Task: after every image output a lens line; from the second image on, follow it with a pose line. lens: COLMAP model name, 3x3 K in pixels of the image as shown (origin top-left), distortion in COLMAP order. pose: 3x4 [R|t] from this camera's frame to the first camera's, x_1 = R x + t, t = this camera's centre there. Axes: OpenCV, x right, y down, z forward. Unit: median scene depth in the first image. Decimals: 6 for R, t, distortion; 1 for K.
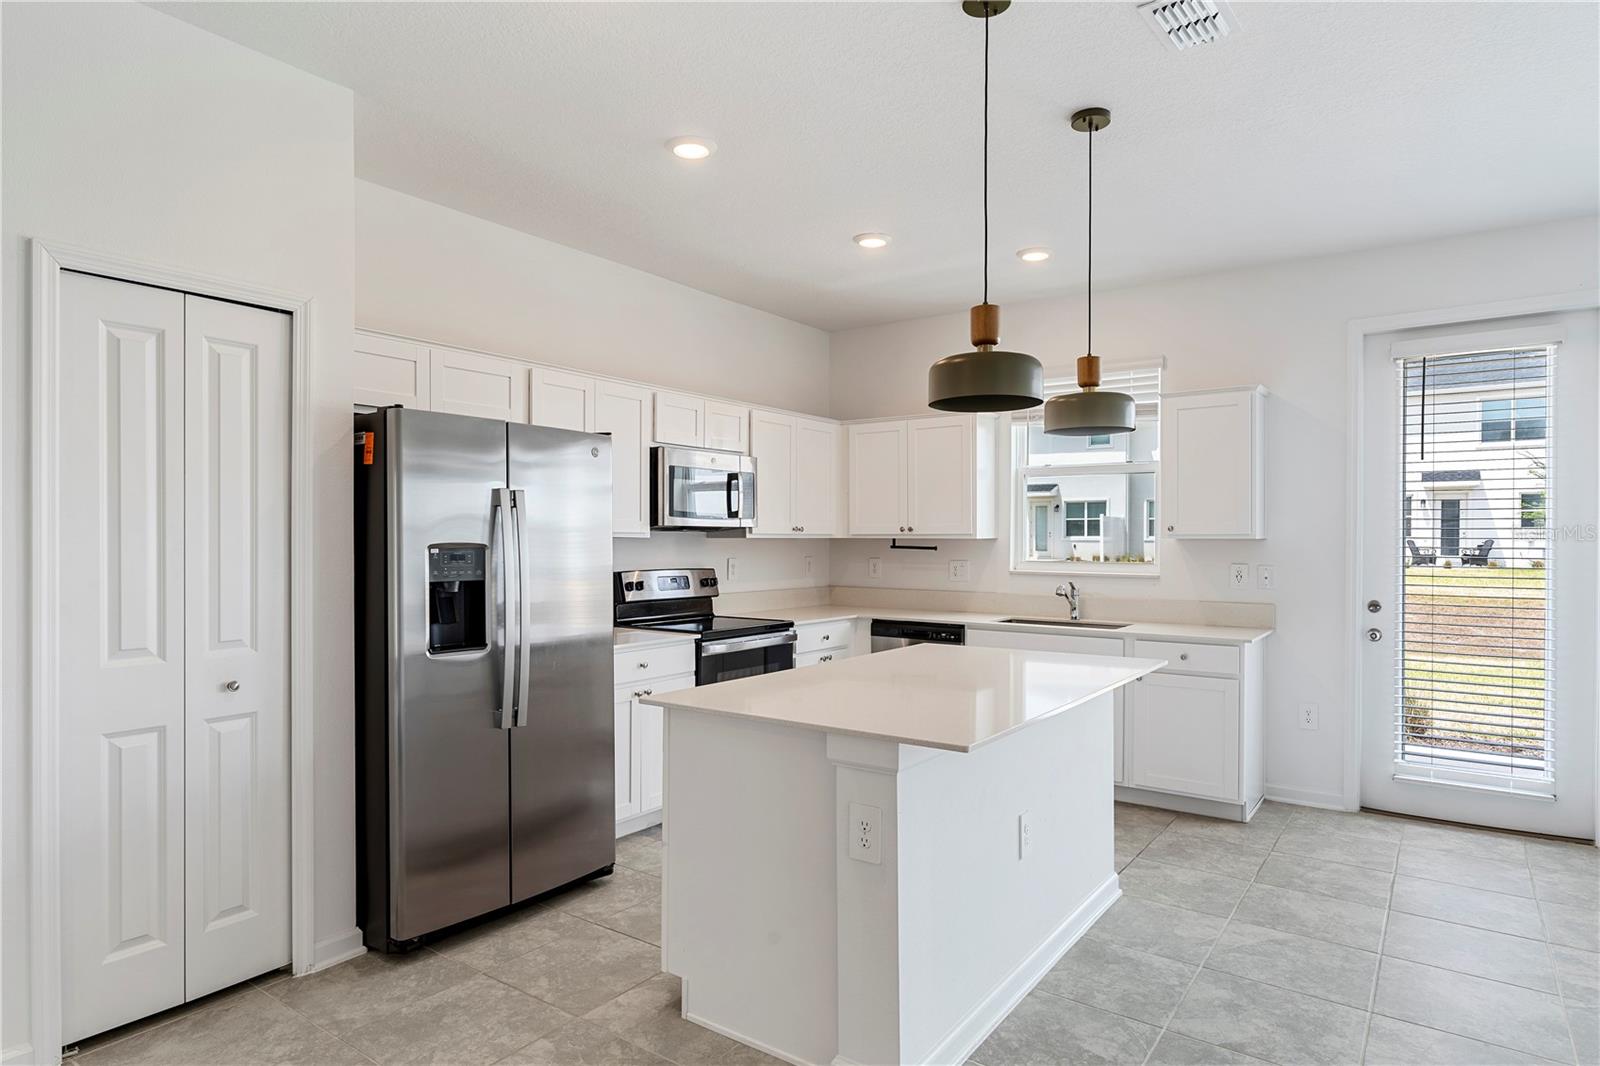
lens RADIAL K [[908.2, 0, 800.0], [0, 908.2, 533.0], [0, 0, 1]] dist [0.001272, -0.001255]
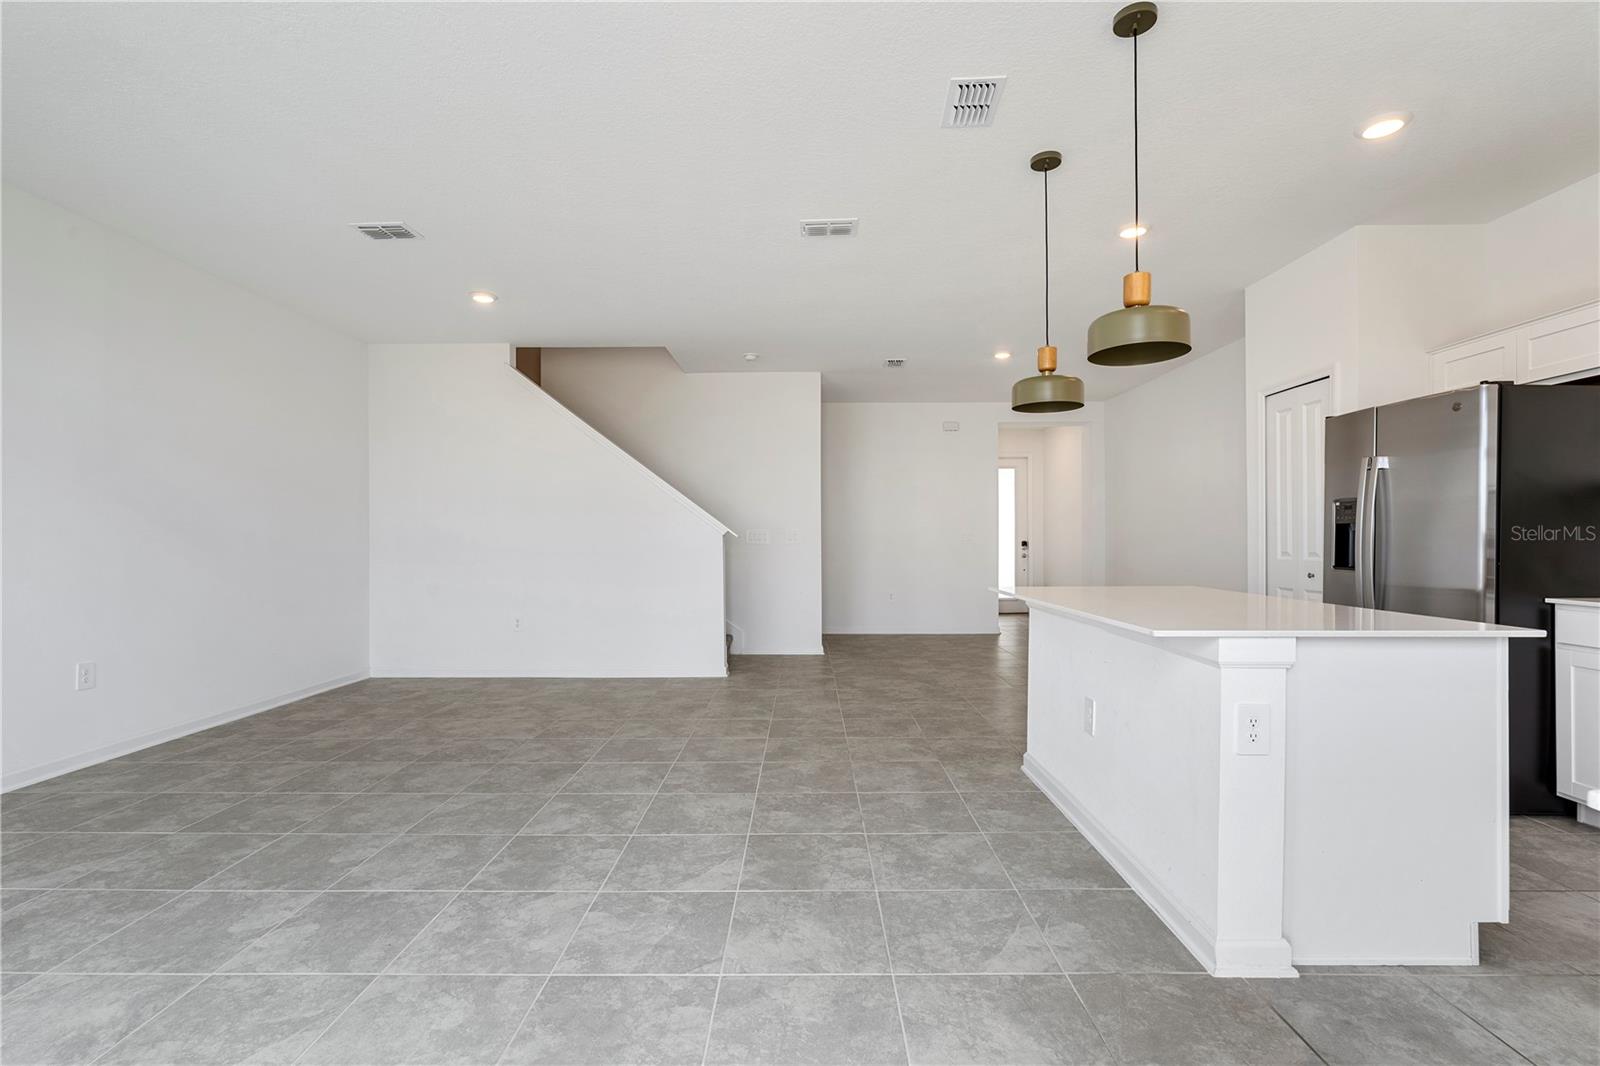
lens RADIAL K [[724.5, 0, 800.0], [0, 724.5, 533.0], [0, 0, 1]] dist [-0.007841, 0.001154]
pose [[-0.818595, -0.004960, -0.574350, 0.994635], [0.004572, 0.999875, -0.015150, 0.078291], [0.574353, -0.015028, -0.818470, 1.372996]]
